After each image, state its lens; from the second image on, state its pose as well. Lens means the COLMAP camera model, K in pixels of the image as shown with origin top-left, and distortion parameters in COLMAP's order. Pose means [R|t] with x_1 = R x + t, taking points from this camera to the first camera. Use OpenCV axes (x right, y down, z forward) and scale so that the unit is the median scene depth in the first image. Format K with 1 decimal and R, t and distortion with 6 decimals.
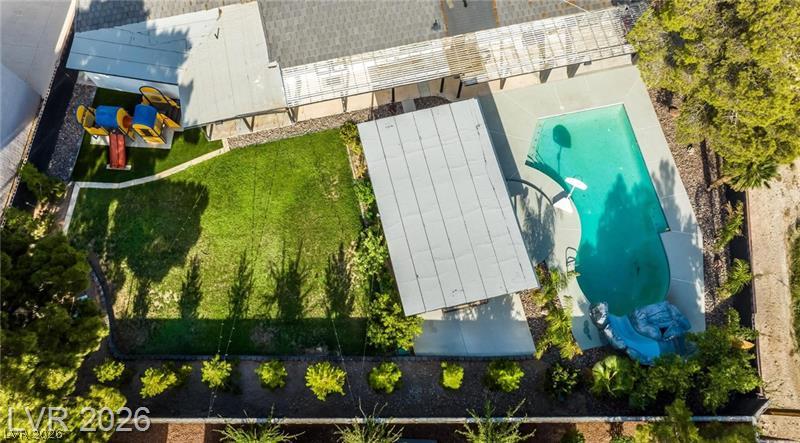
lens RADIAL K [[567.0, 0, 400.0], [0, 567.0, 221.5], [0, 0, 1]] dist [-0.035674, 0.042176]
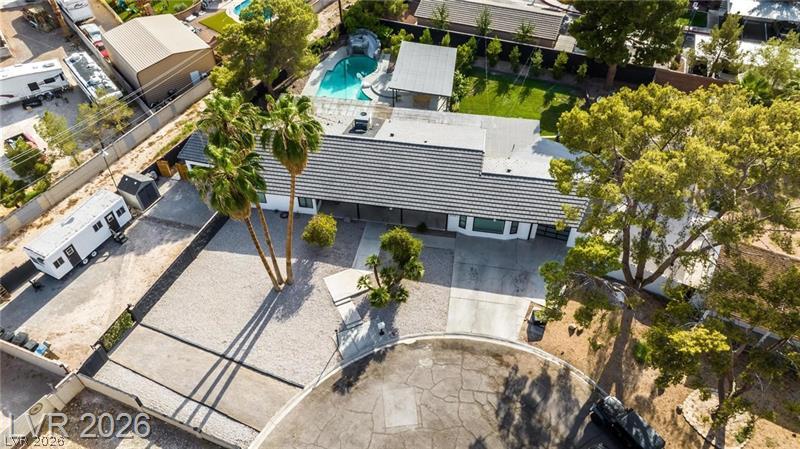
lens RADIAL K [[568.6, 0, 400.0], [0, 568.6, 224.5], [0, 0, 1]] dist [-0.019912, 0.005051]
pose [[-0.928763, -0.252483, 0.271389, -0.532049], [0.357481, -0.416516, 0.835896, -1.974273], [-0.098011, 0.873366, 0.477102, 0.439579]]
